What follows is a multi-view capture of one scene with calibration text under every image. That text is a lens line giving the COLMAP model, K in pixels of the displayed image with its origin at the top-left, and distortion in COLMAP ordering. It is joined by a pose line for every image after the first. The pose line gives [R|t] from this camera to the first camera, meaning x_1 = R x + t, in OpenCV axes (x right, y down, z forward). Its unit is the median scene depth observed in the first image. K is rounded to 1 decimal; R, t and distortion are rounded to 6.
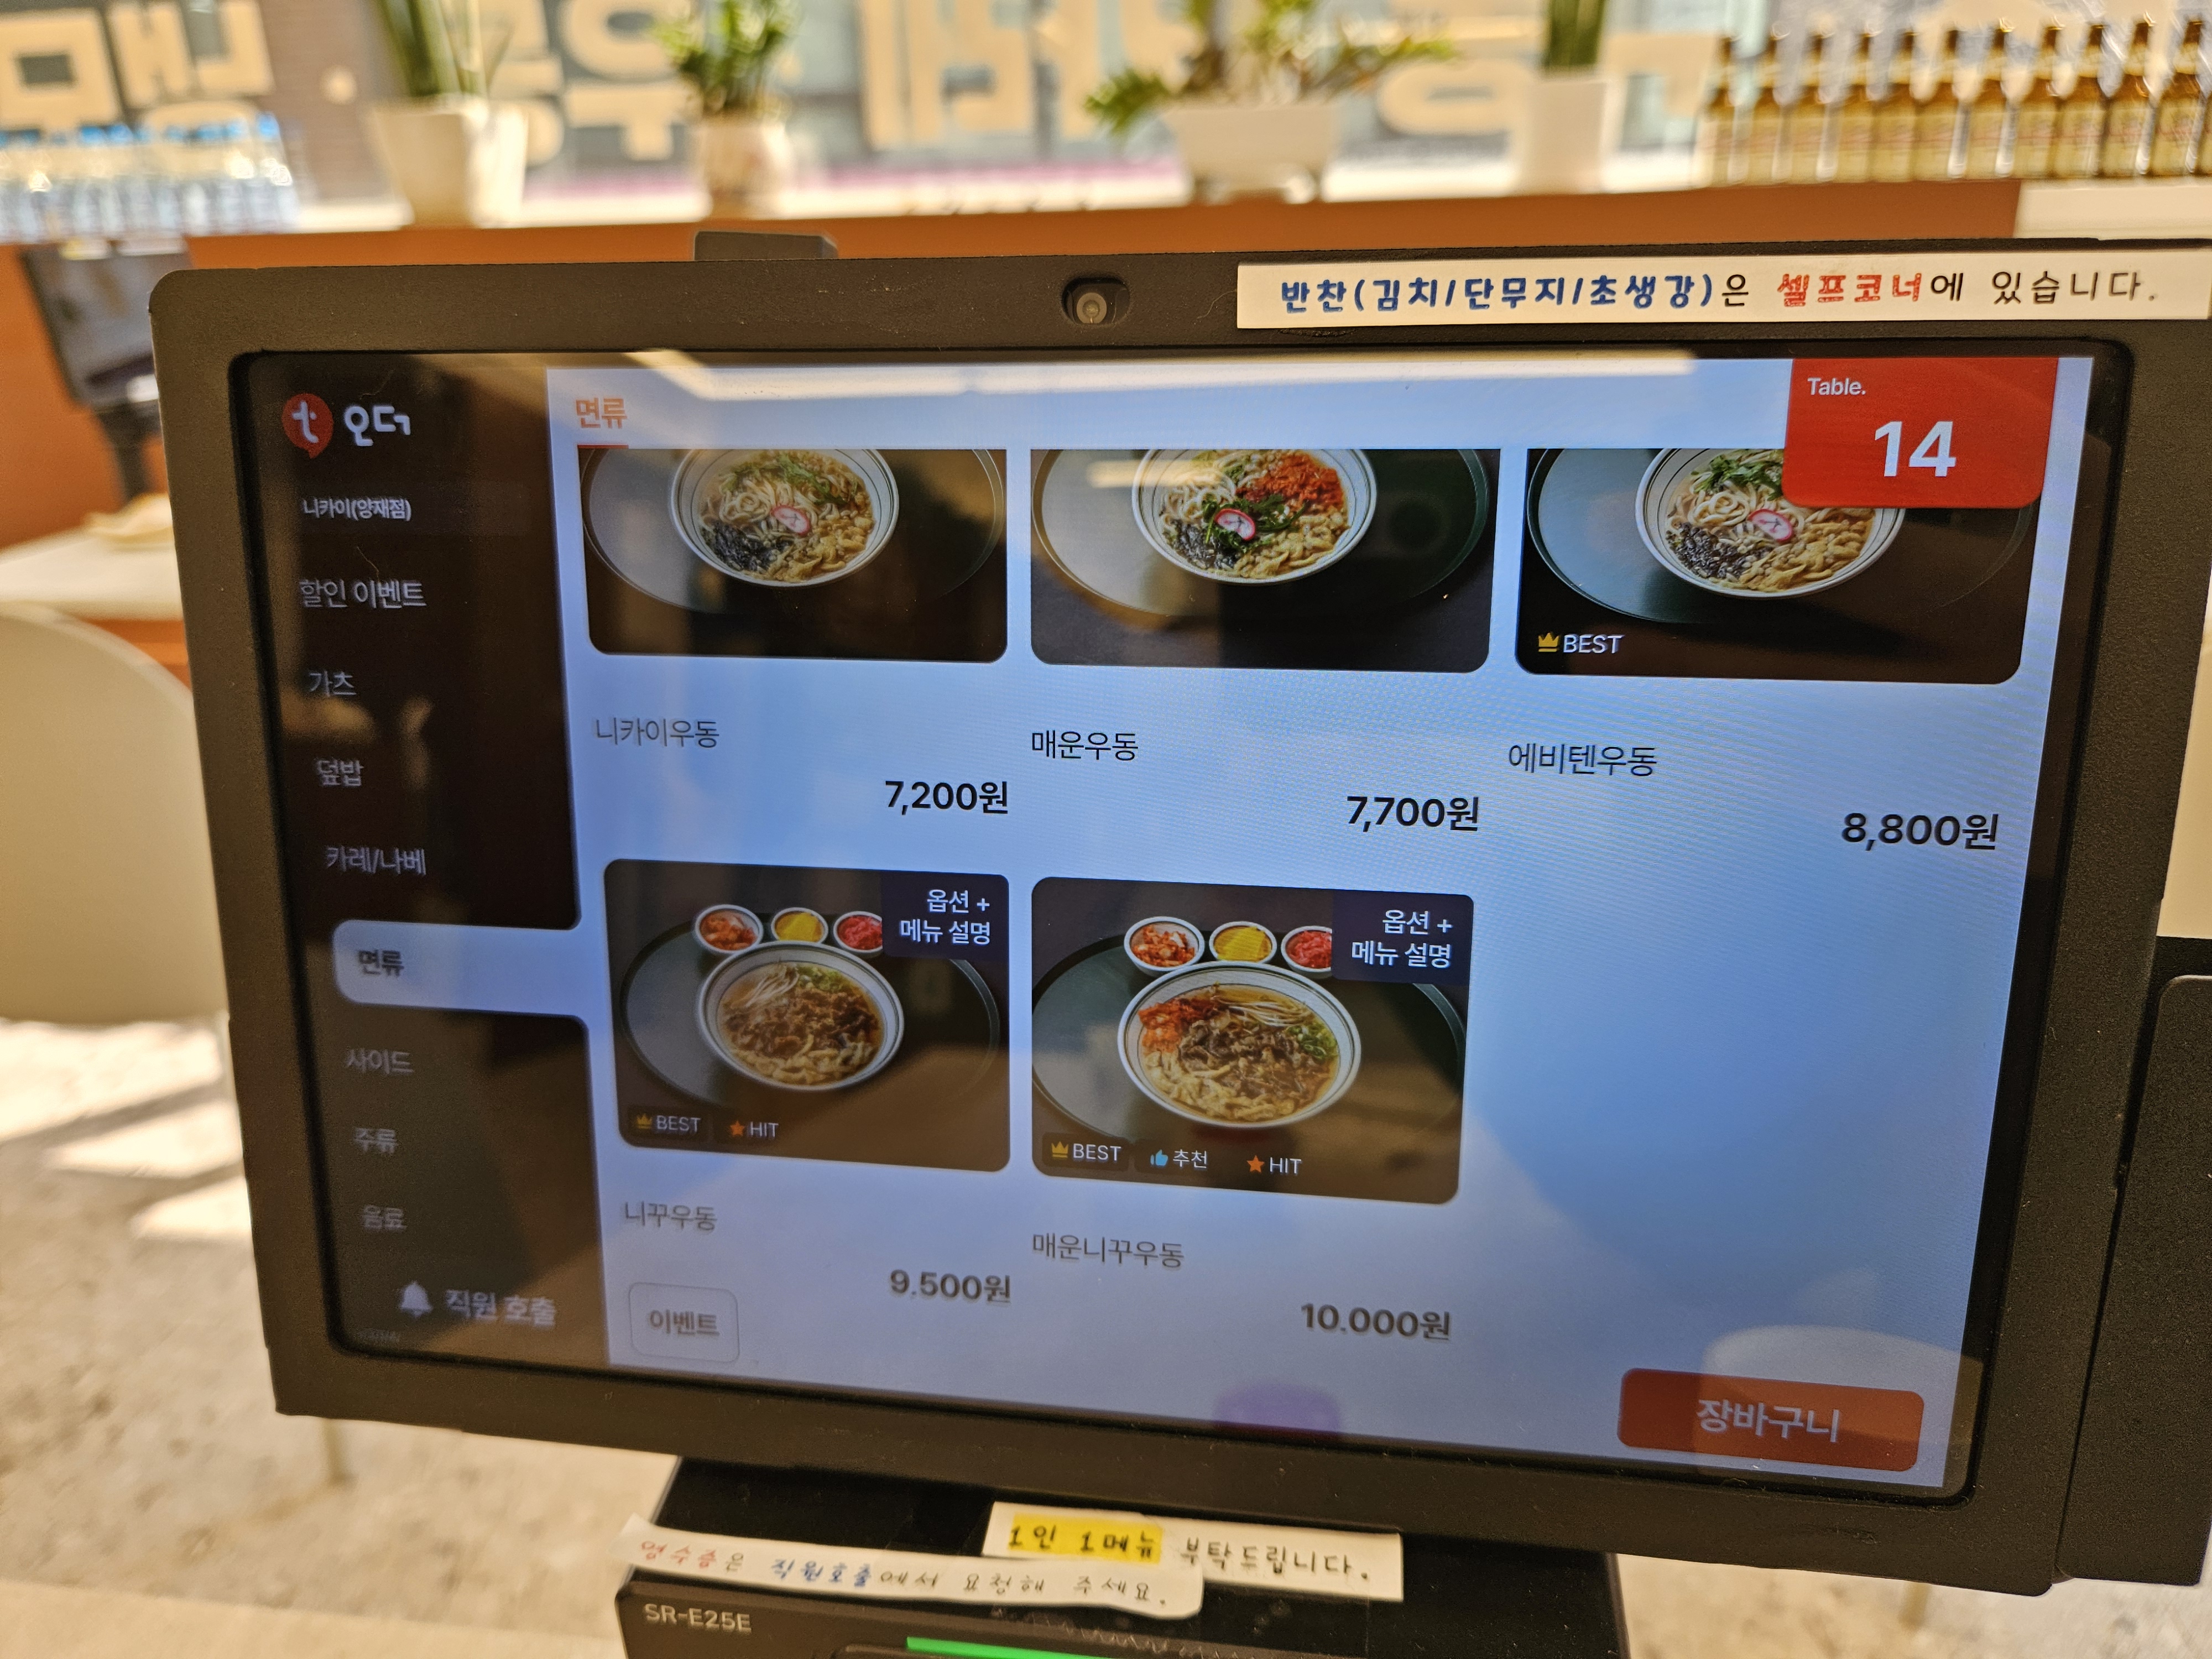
lens RADIAL K [[1556.6, 0, 1118.4], [0, 1556.6, 832.7], [0, 0, 1]] dist [0.027479, -0.041007]
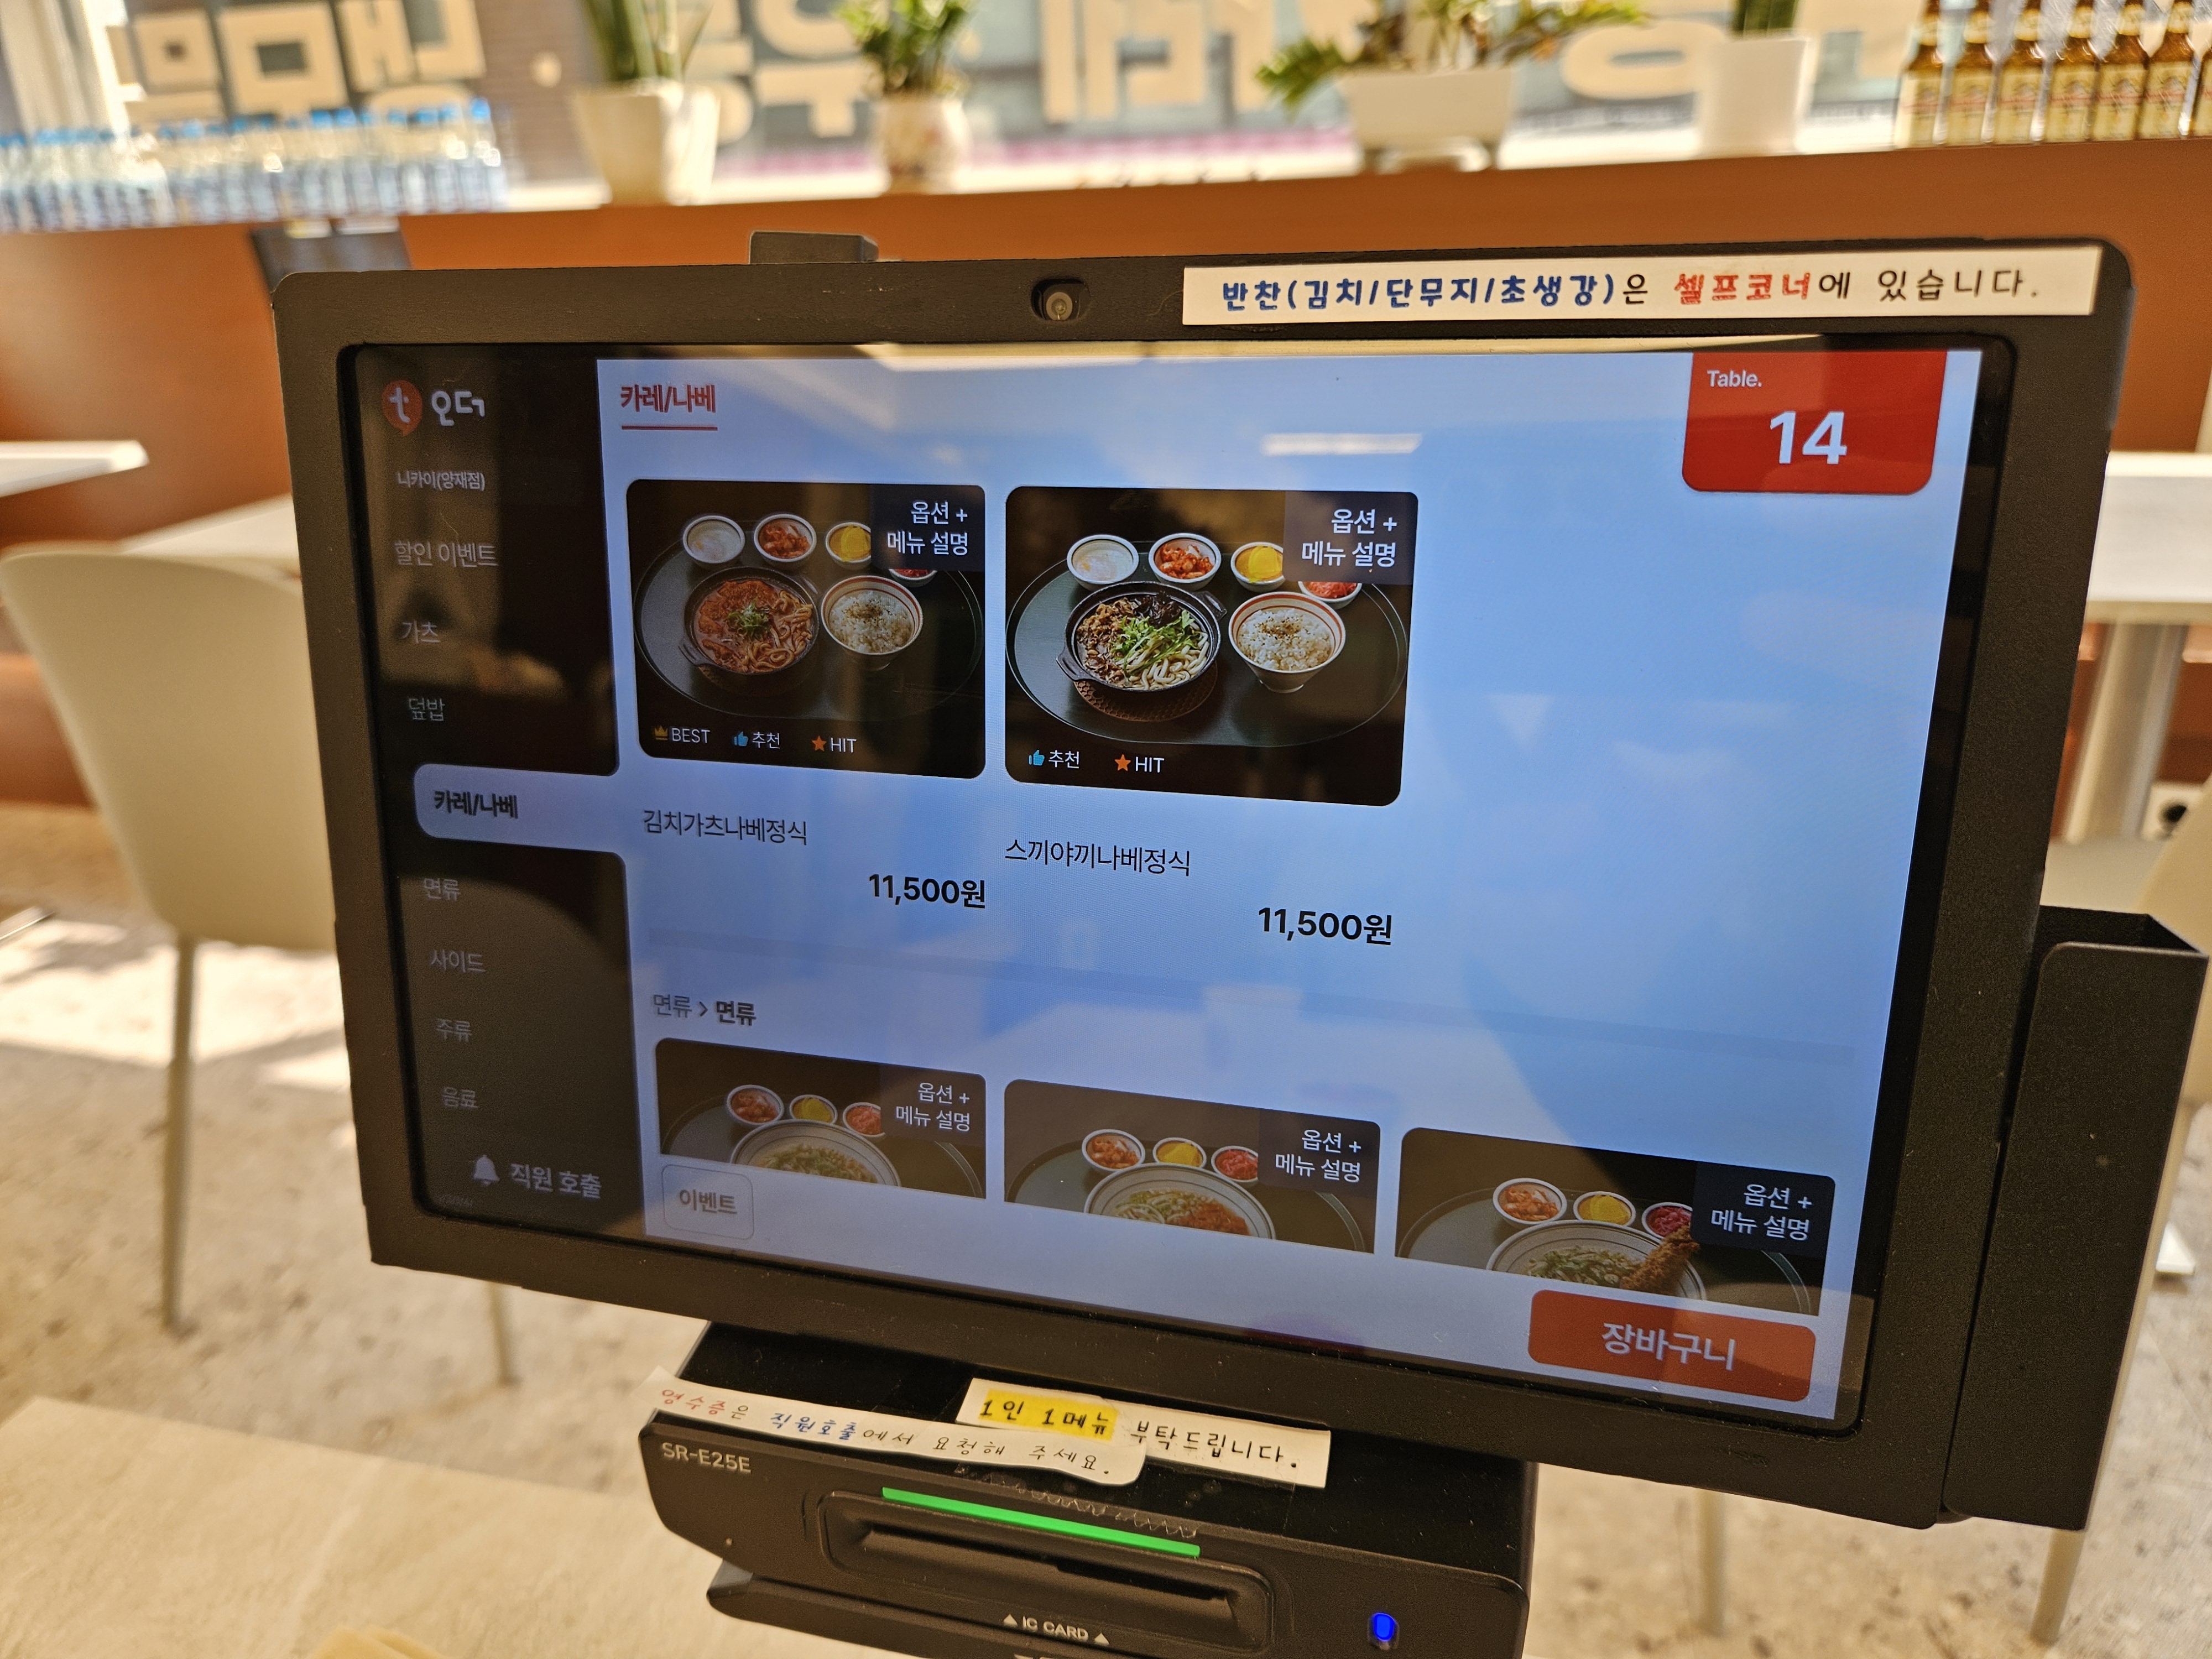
lens RADIAL K [[1533.3, 0, 1106.0], [0, 1533.3, 829.5], [0, 0, 1]] dist [0.044371, -0.056042]
pose [[0.993884, 0.032634, -0.105495, 0.129283], [-0.030757, 0.999339, 0.019372, 0.013292], [0.106058, -0.016009, 0.994231, -0.085838]]
